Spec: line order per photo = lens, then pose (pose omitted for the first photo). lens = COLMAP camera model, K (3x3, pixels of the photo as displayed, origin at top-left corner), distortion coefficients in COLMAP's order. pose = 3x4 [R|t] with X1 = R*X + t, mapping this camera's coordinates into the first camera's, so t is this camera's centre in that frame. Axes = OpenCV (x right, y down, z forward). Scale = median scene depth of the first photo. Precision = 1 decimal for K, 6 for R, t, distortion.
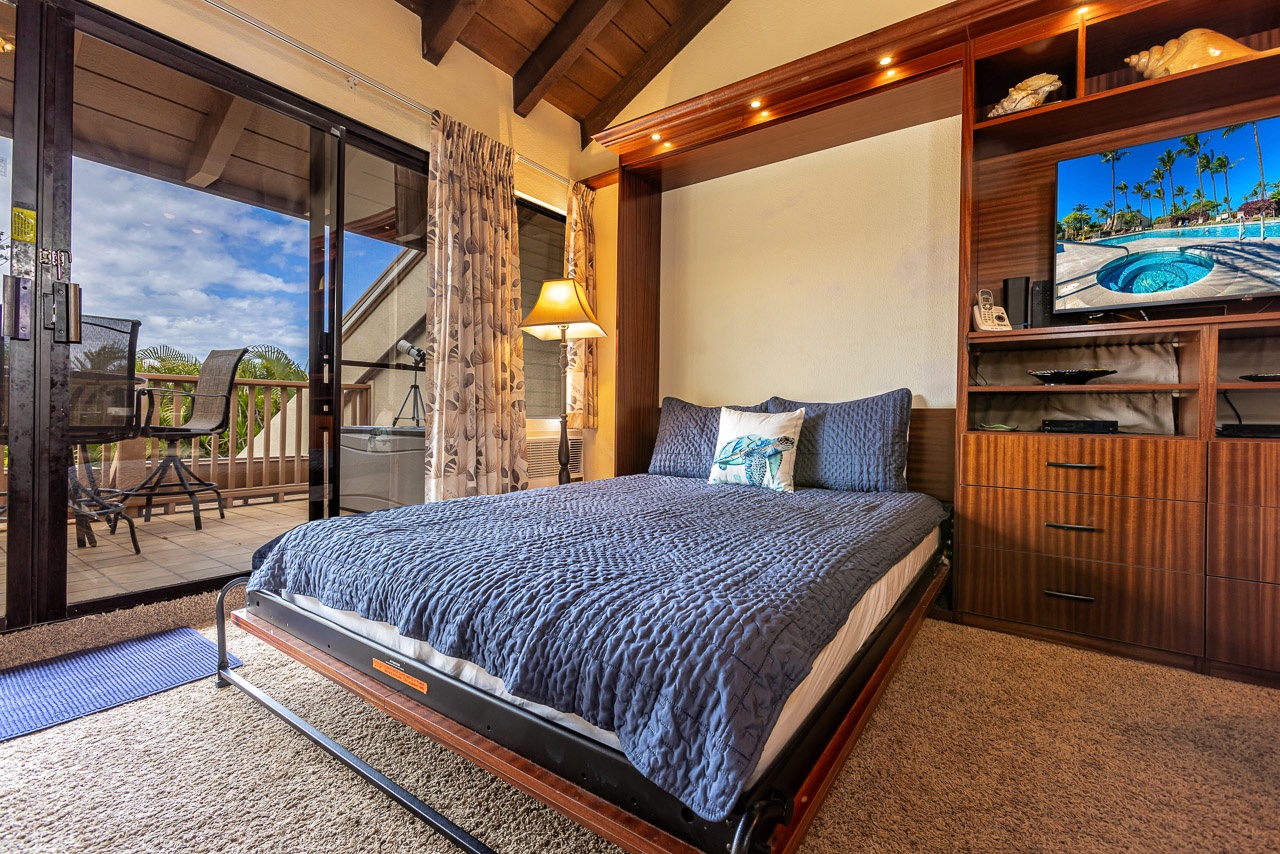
lens RADIAL K [[559.7, 0, 635.4], [0, 559.7, 419.5], [0, 0, 1]] dist [0.001157, 0.000337]
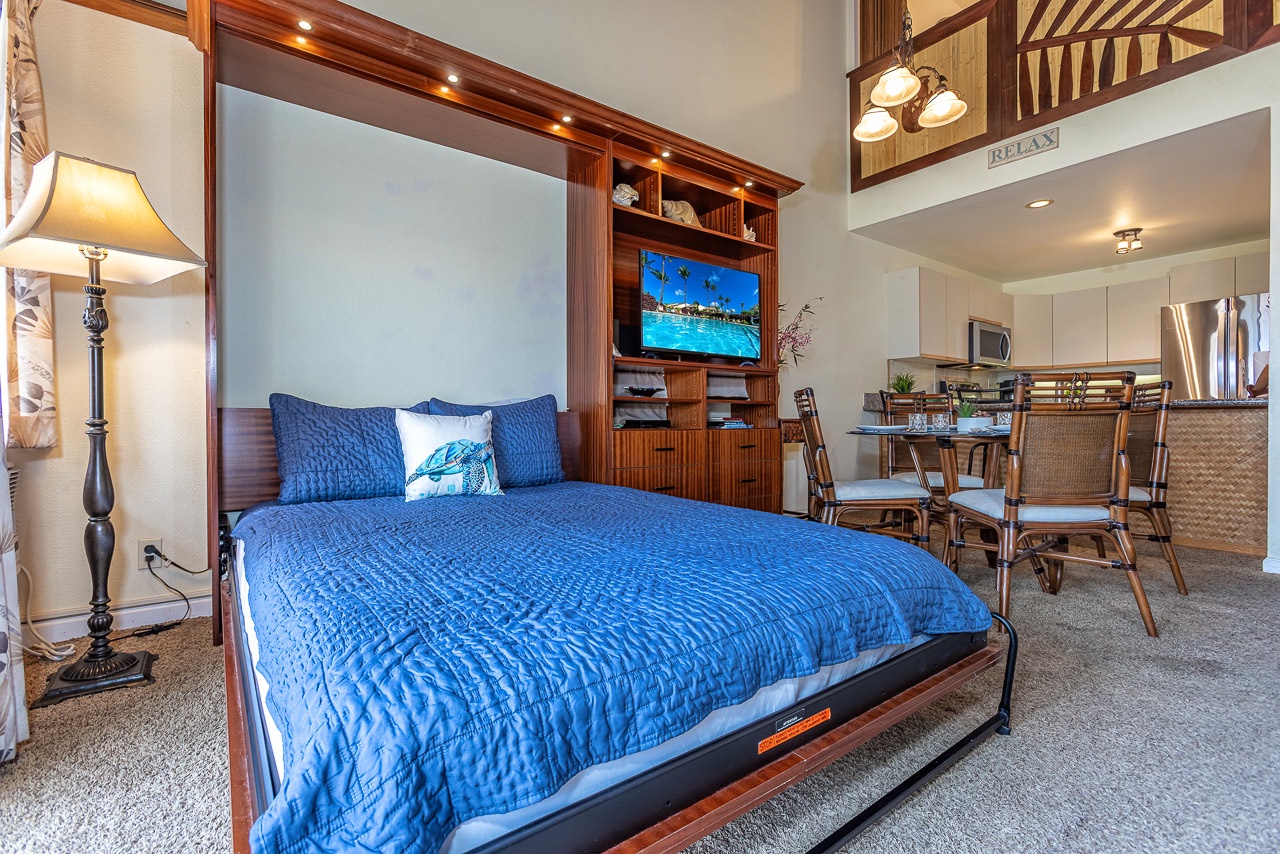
lens RADIAL K [[561.4, 0, 640.0], [0, 561.4, 427.0], [0, 0, 1]] dist [0.002299, 0.000678]
pose [[0.325109, -0.025622, 0.945330, -0.584227], [0.005704, 0.999668, 0.025134, -0.015997], [-0.945660, -0.002779, 0.325147, 0.422583]]
